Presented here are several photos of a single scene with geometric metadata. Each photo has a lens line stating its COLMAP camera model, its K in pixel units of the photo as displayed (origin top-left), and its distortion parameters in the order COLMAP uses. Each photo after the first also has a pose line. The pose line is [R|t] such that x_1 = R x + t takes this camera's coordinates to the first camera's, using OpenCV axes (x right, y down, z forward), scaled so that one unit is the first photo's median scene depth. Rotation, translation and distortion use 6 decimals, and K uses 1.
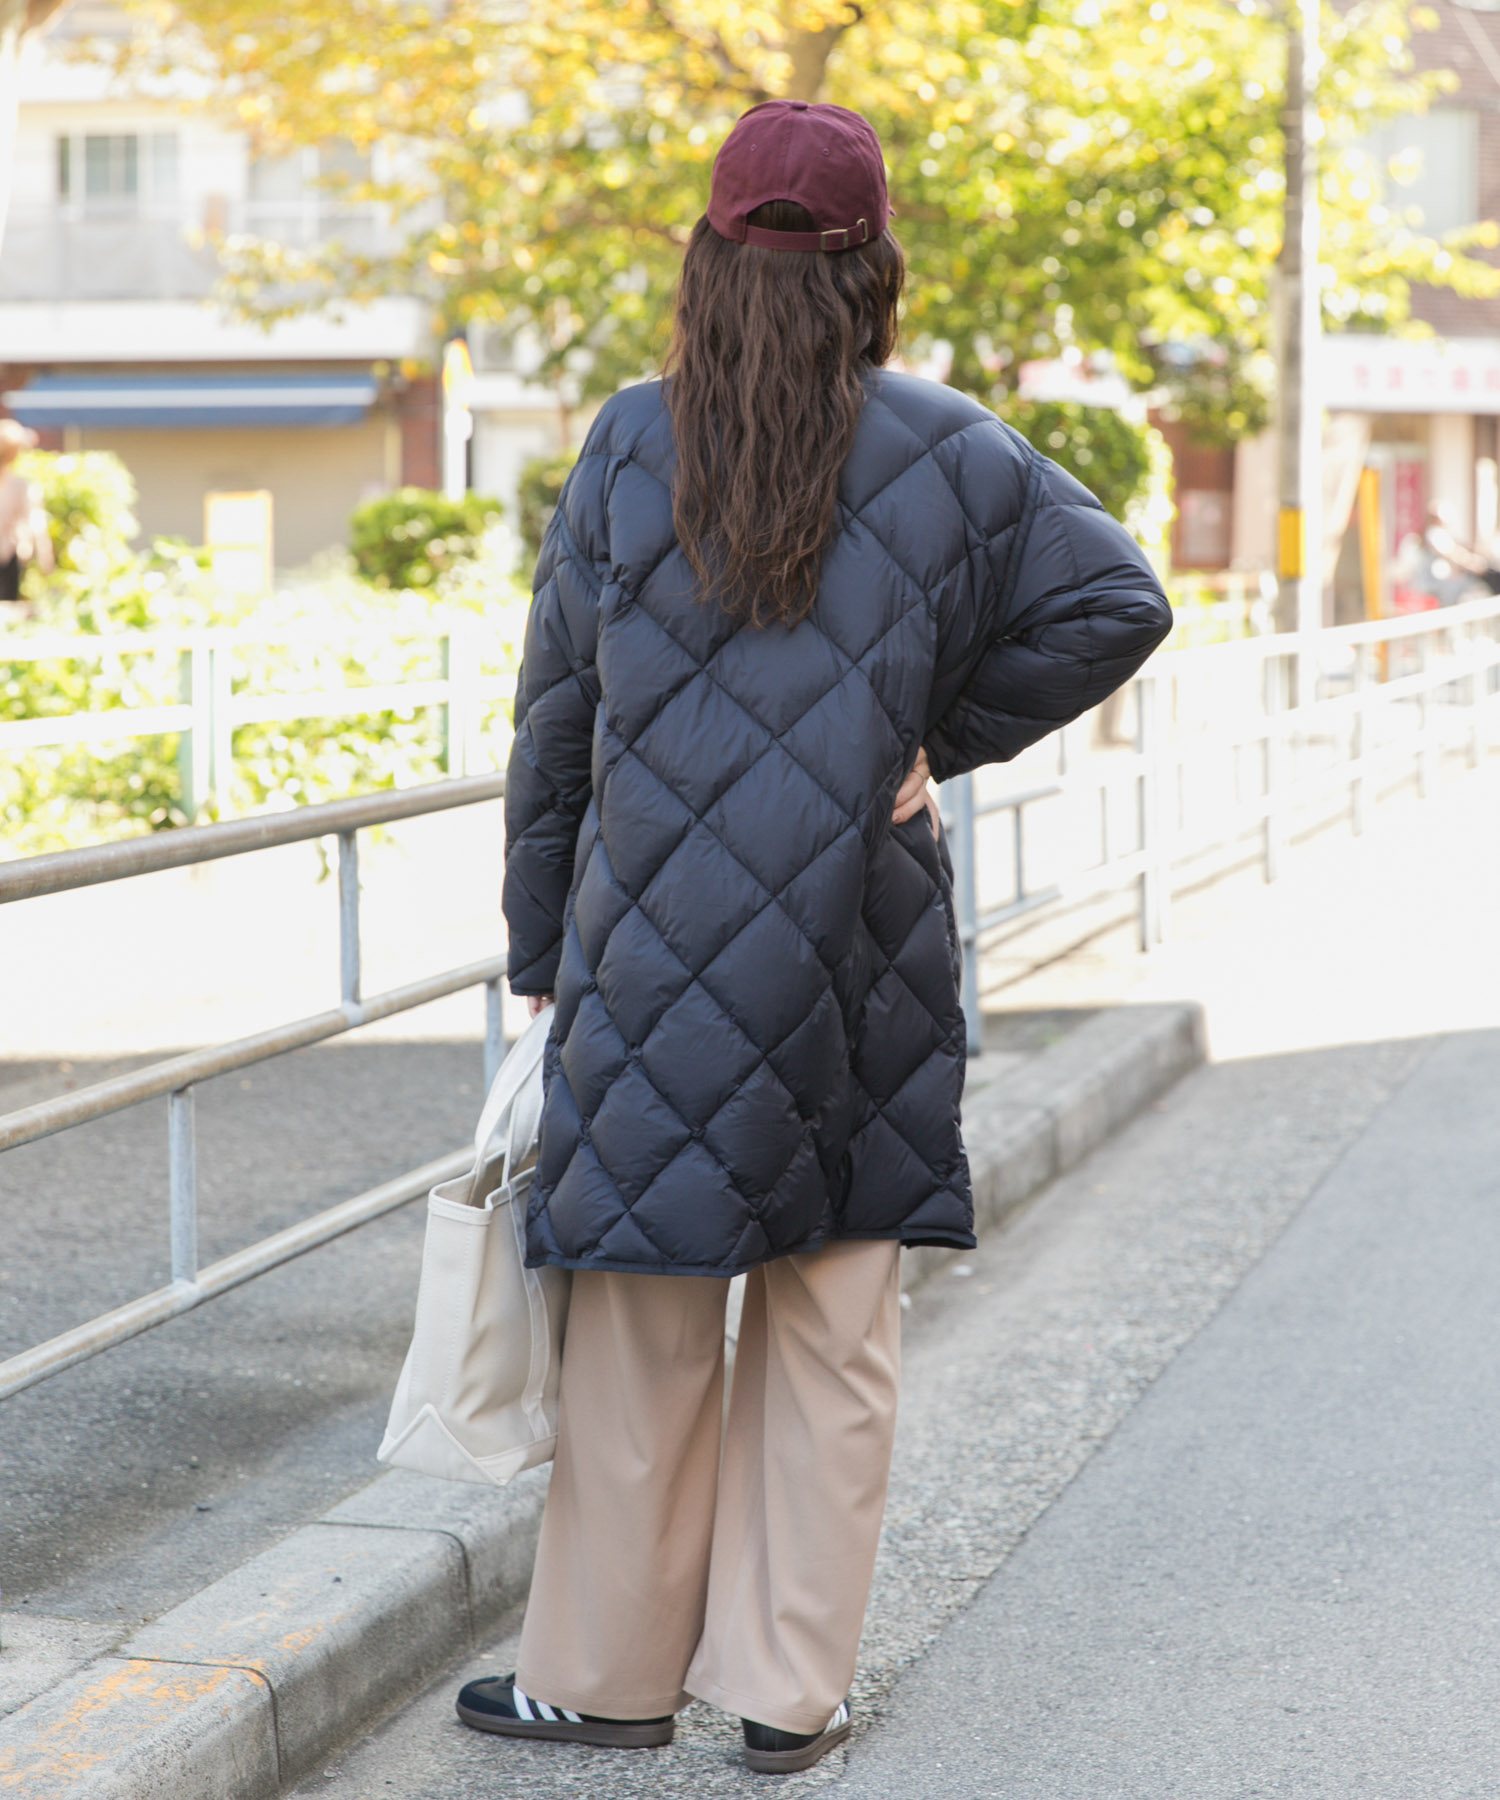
lens RADIAL K [[4608.3, 0, 750.0], [0, 4608.3, 900.0], [0, 0, 1]] dist [-0.043014, -0.301134]
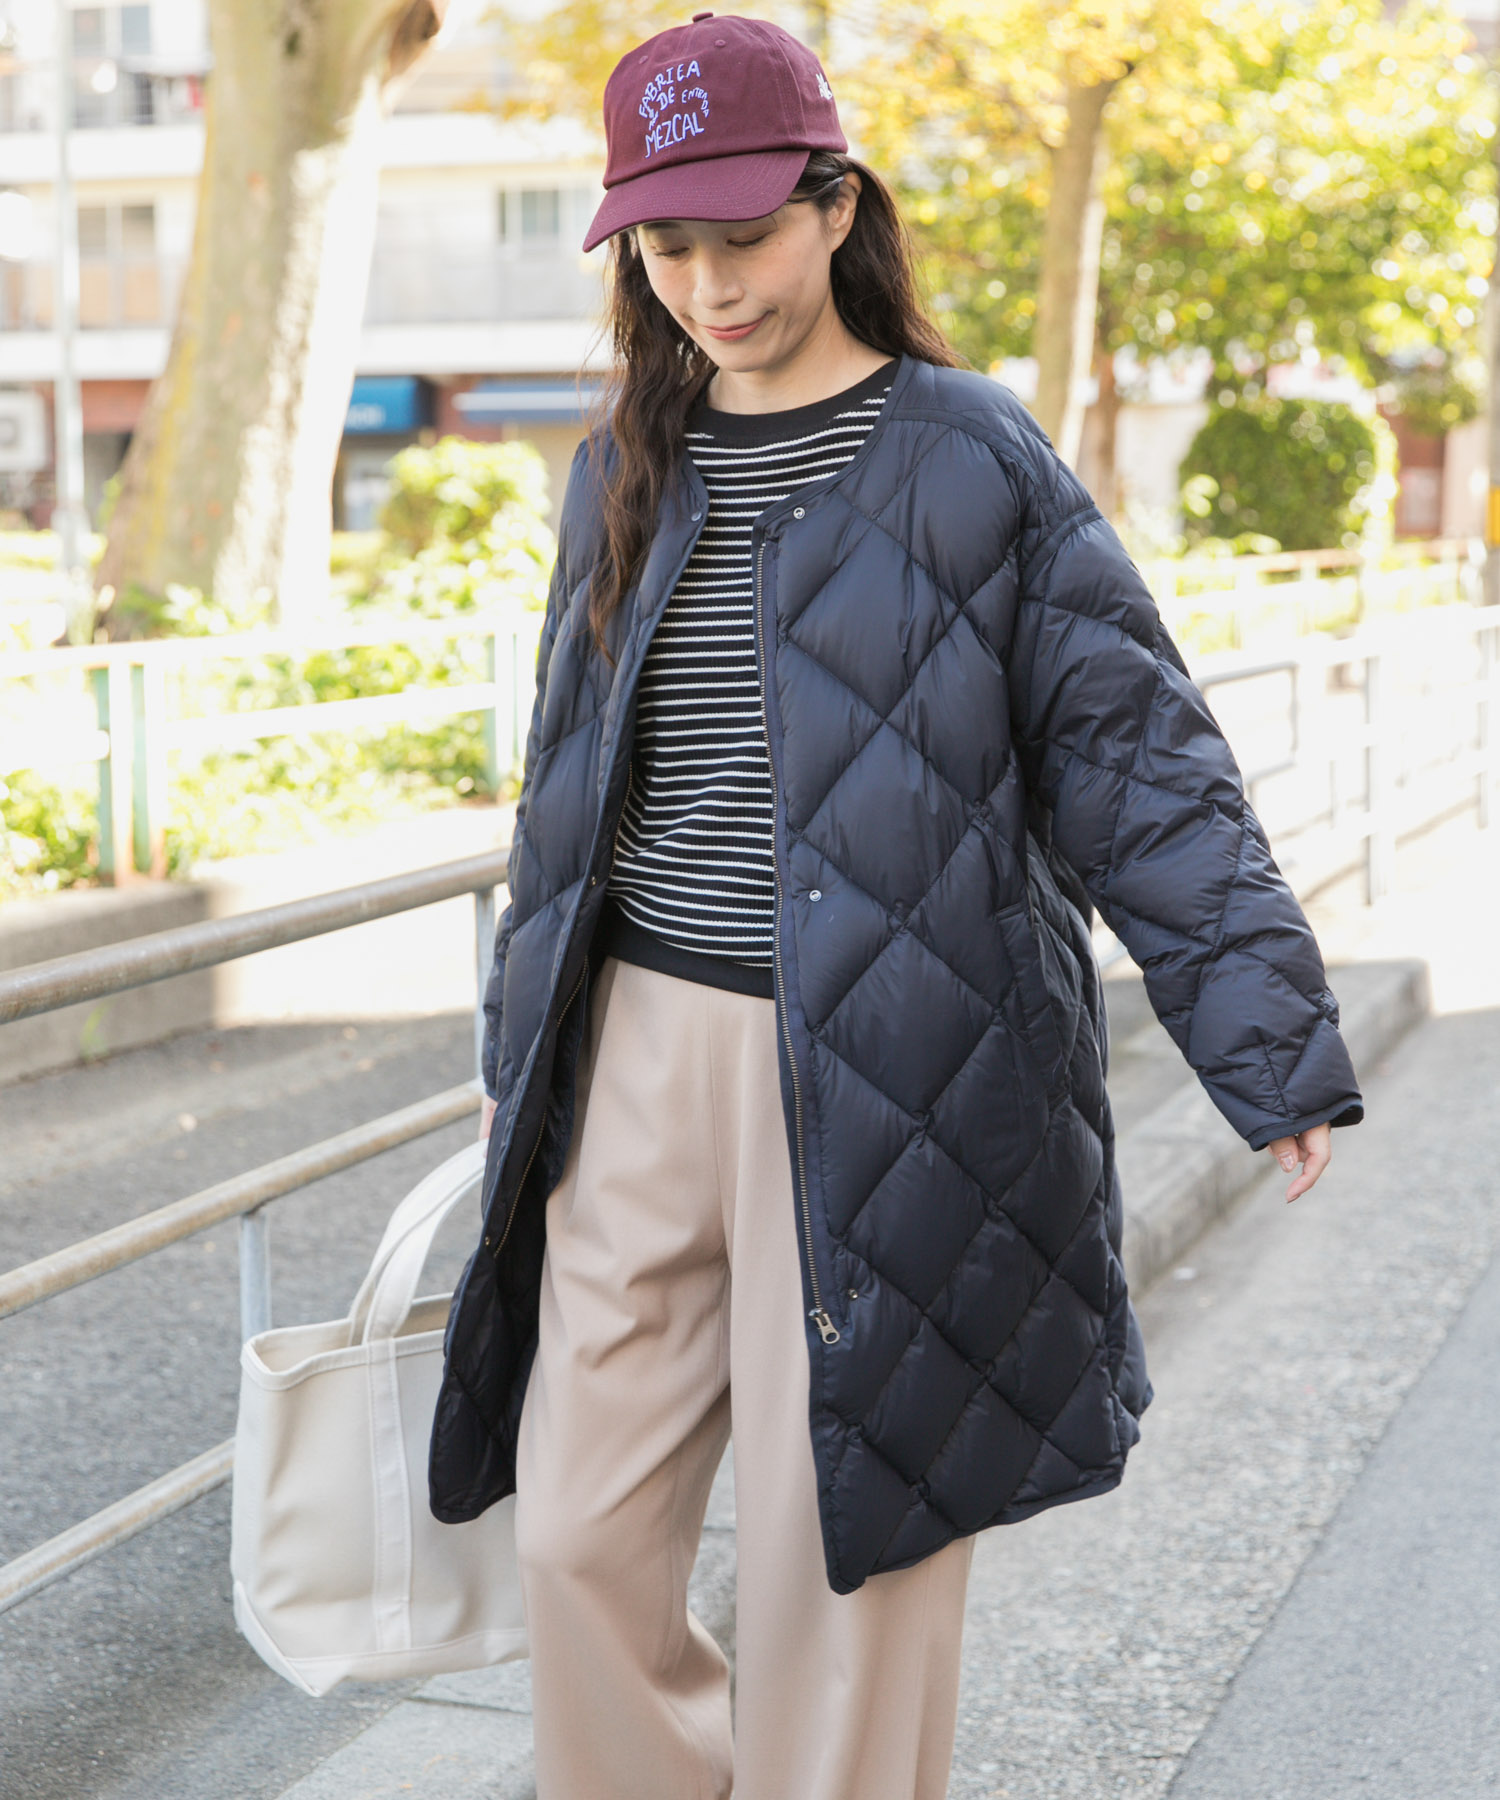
lens RADIAL K [[3433.5, 0, 750.0], [0, 3433.5, 900.0], [0, 0, 1]] dist [0.003969, -0.128174]
pose [[0.995725, 0.005862, -0.092184, 0.023008], [-0.002425, 0.999299, 0.037350, -0.032487], [0.092339, -0.036967, 0.995041, 0.282633]]
